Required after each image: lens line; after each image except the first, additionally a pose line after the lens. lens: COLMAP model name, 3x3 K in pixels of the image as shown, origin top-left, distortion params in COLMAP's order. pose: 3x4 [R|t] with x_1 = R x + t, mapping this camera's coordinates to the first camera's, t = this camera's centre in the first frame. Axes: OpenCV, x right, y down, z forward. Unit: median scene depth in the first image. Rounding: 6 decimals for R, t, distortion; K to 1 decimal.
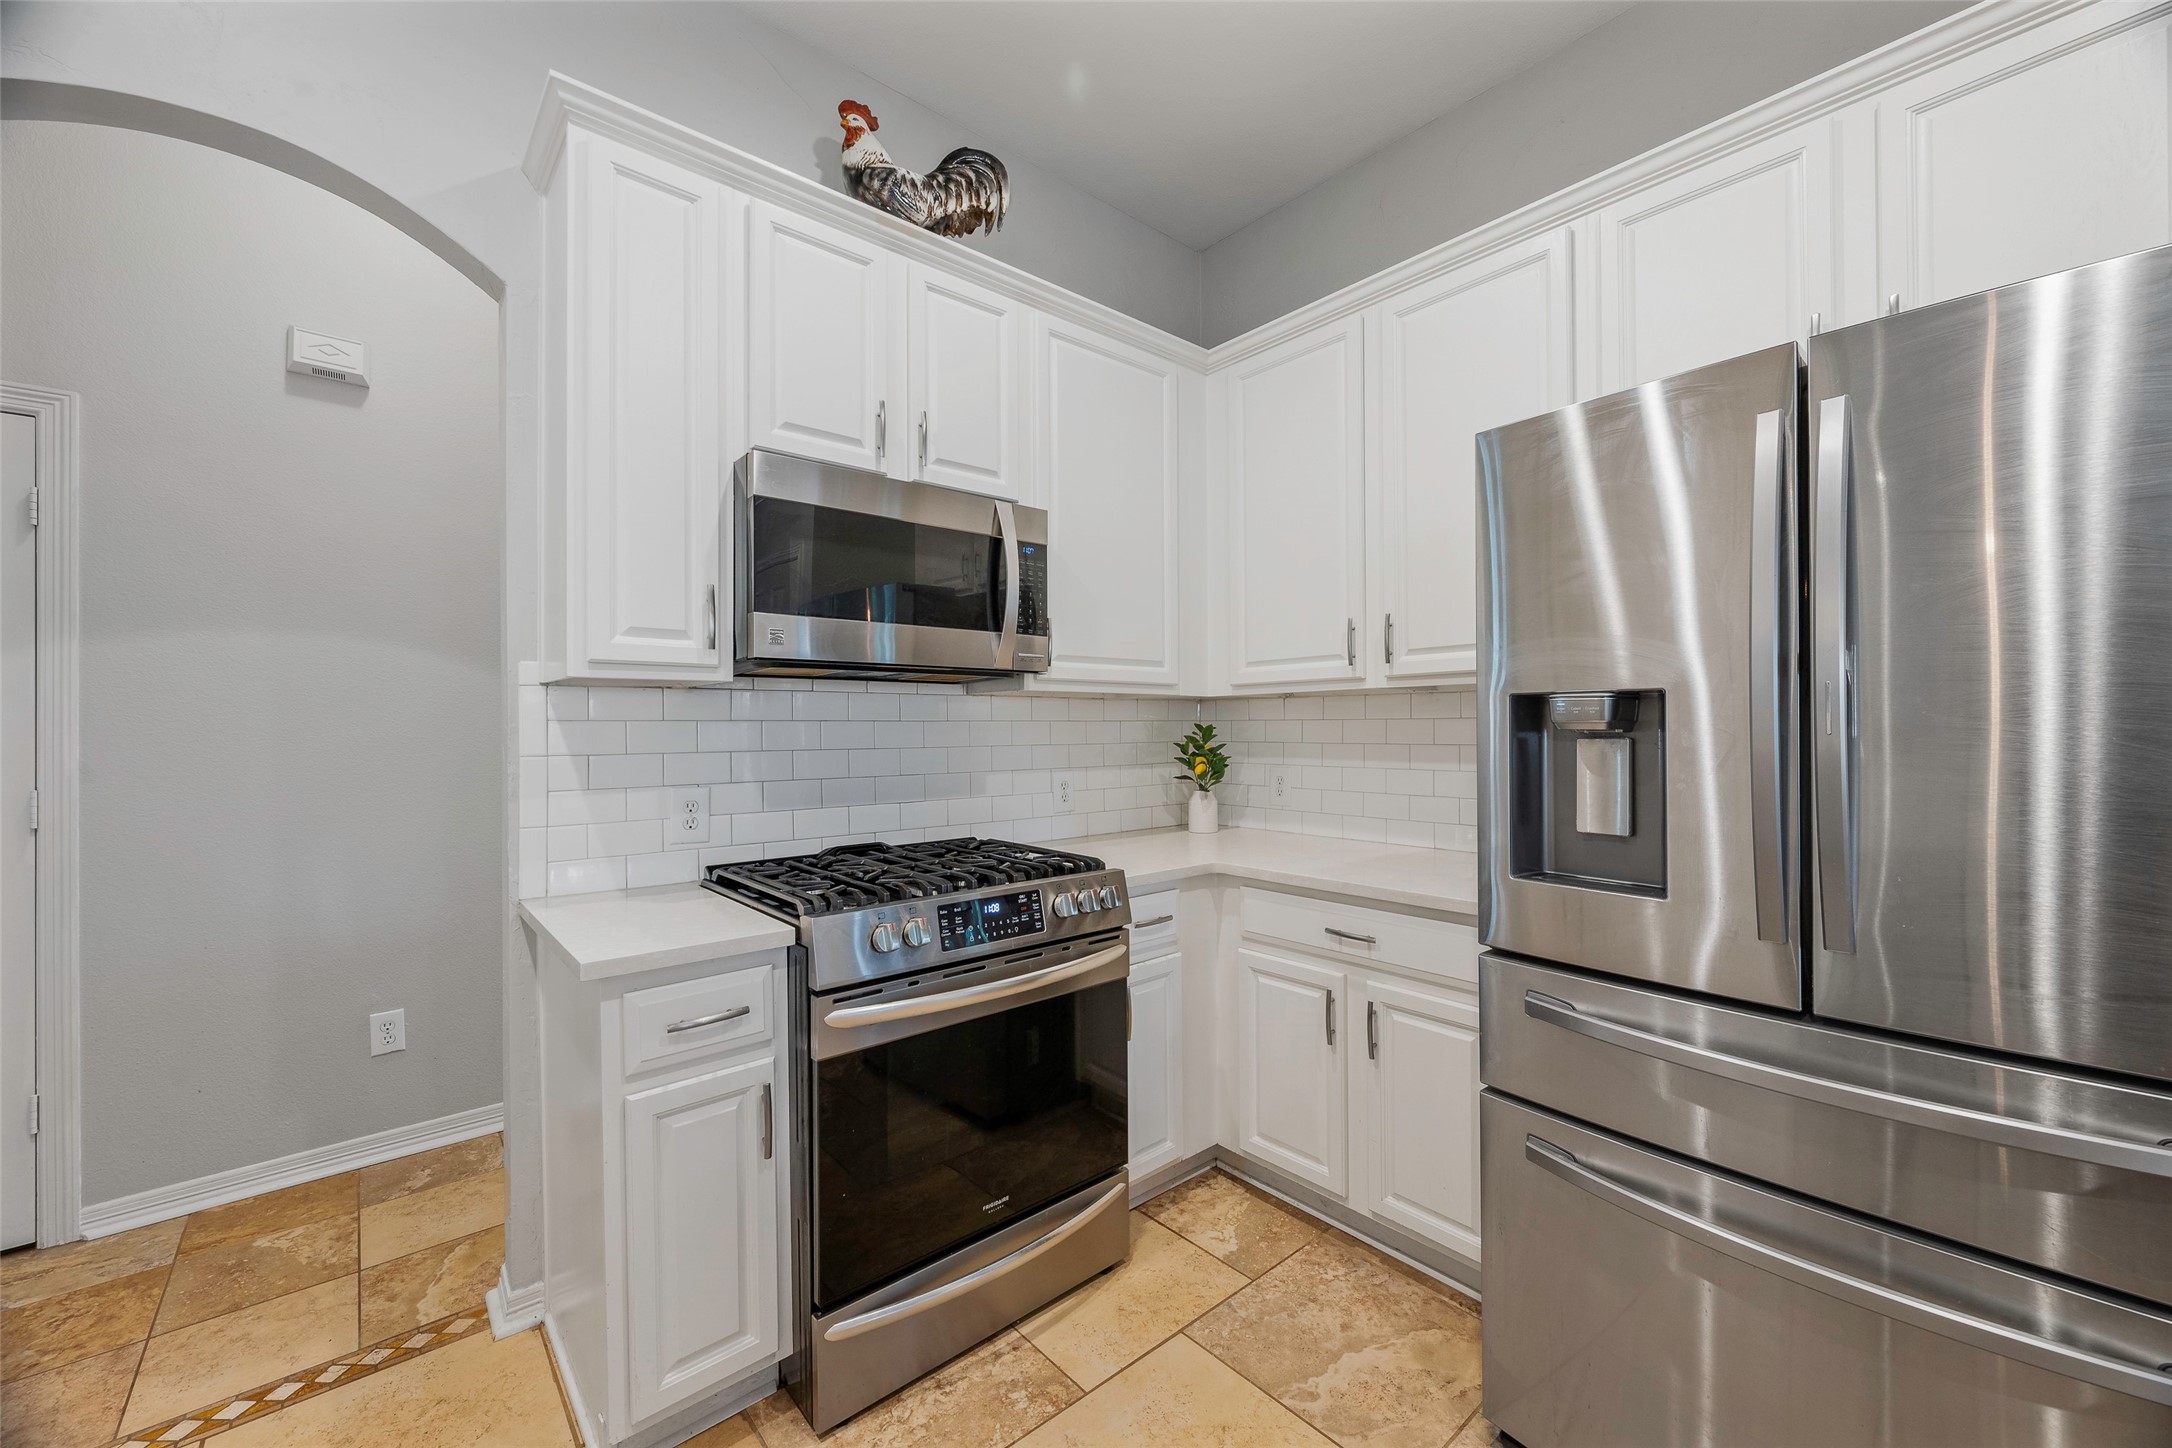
lens RADIAL K [[847.8, 0, 1086.0], [0, 847.8, 724.0], [0, 0, 1]] dist [-0.001688, -0.000112]
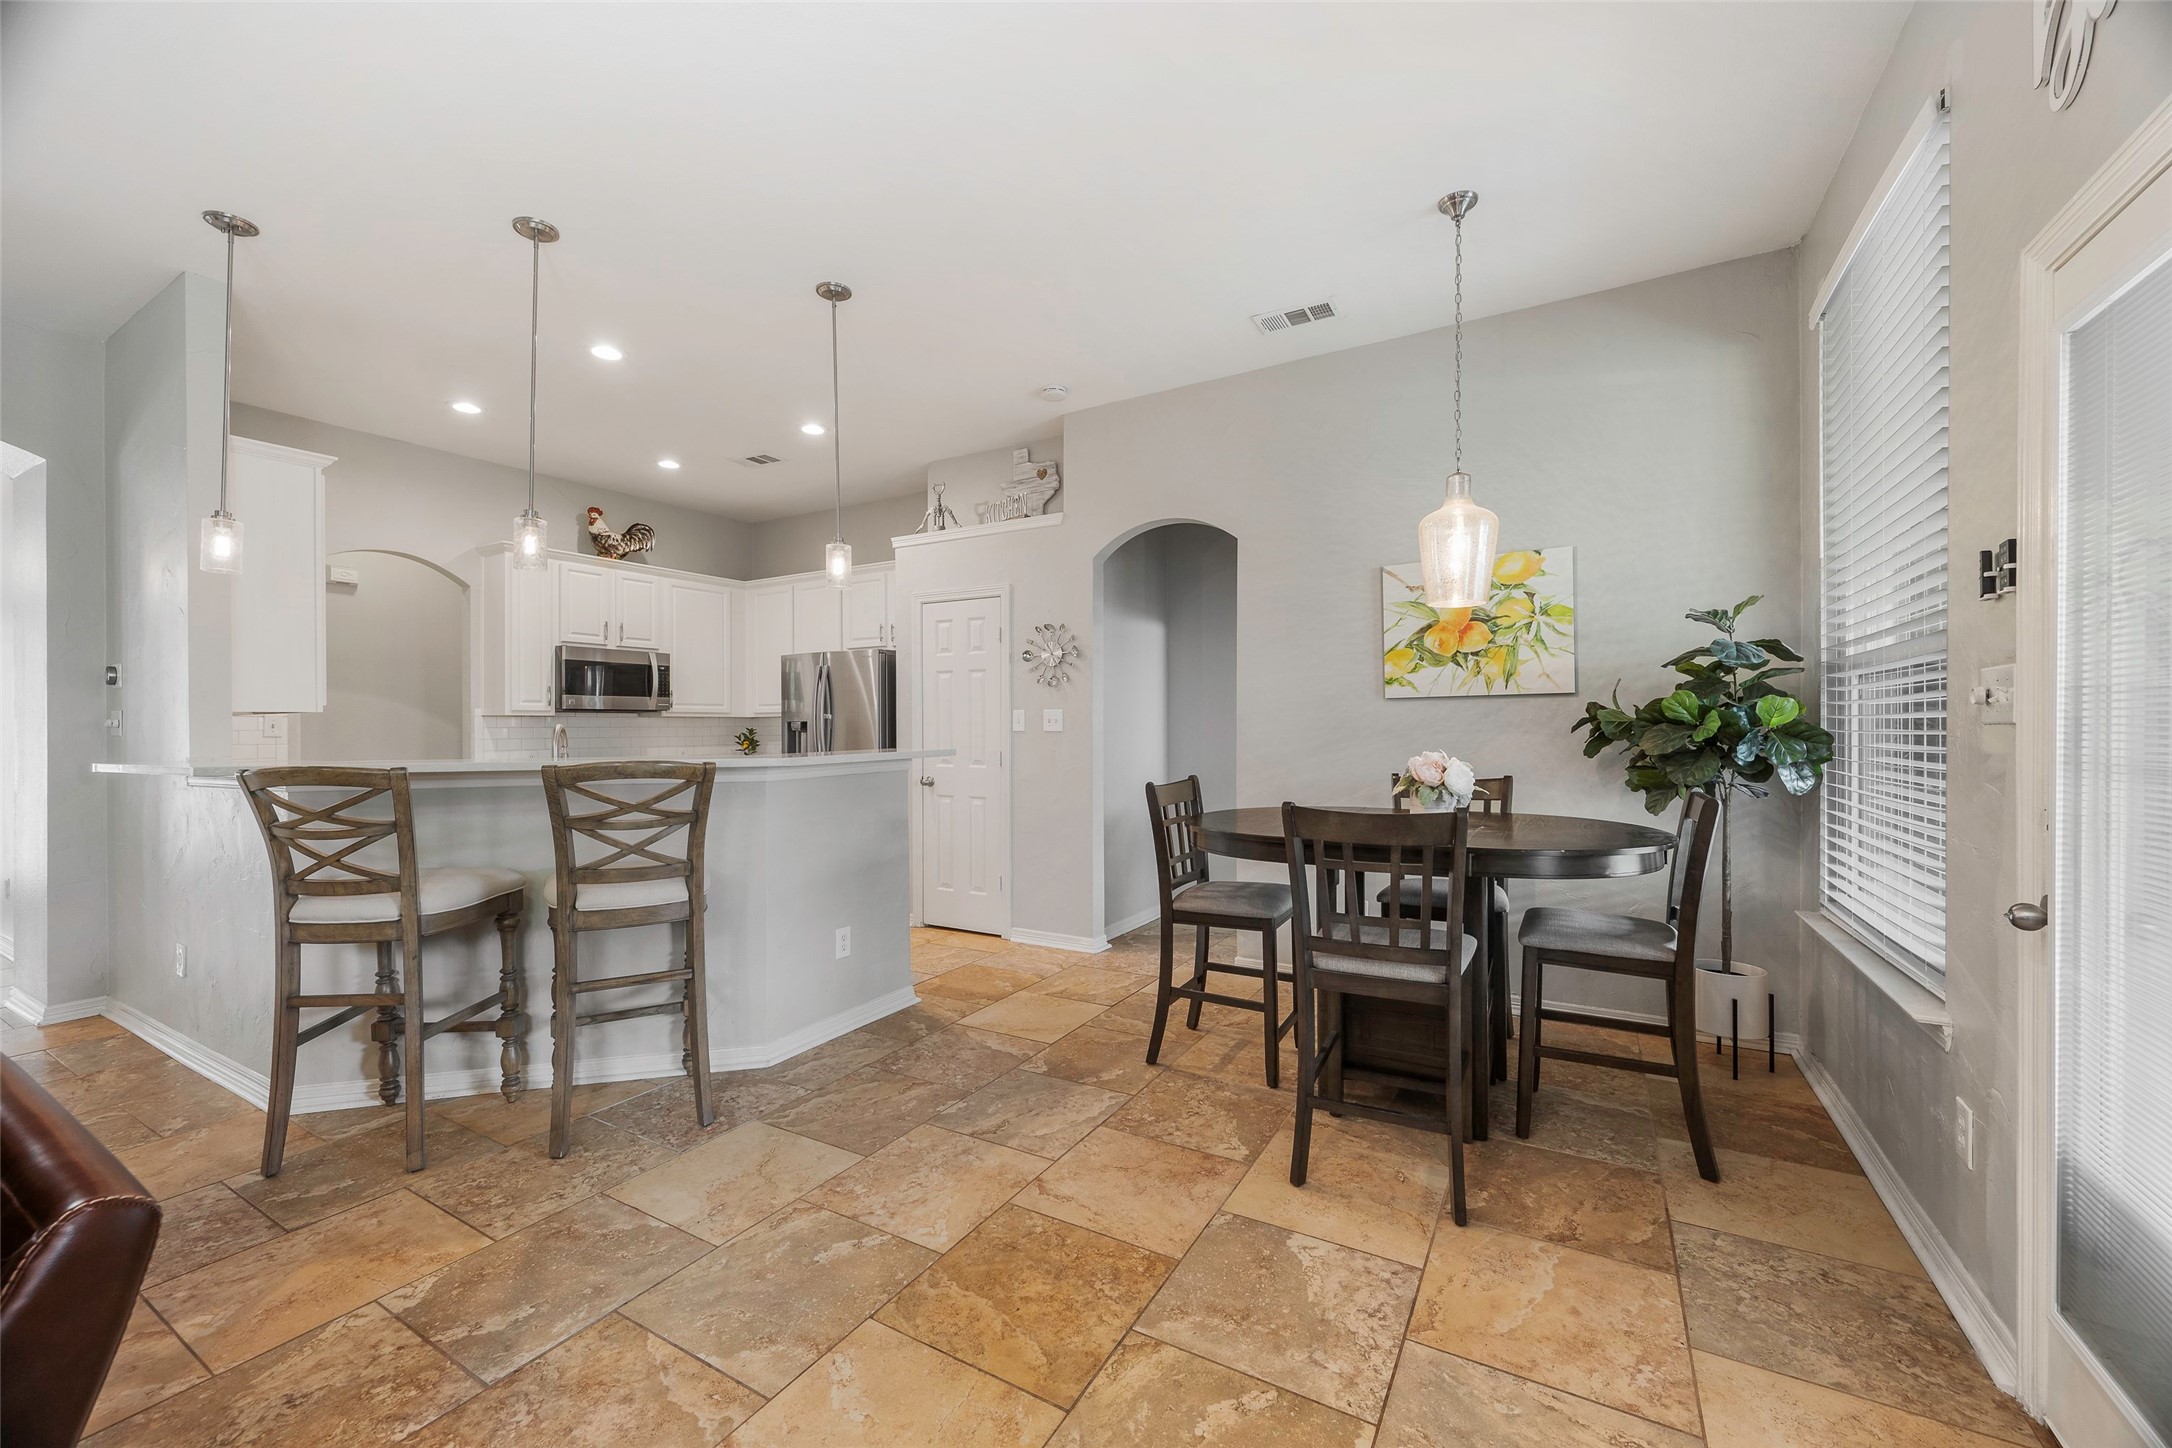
lens RADIAL K [[847.8, 0, 1086.0], [0, 847.8, 724.0], [0, 0, 1]] dist [-0.001688, -0.000112]
pose [[0.945154, 0.000673, 0.326625, 0.355929], [-0.000302, 0.999999, -0.001184, -0.012574], [-0.326625, 0.001021, 0.945153, -2.203407]]
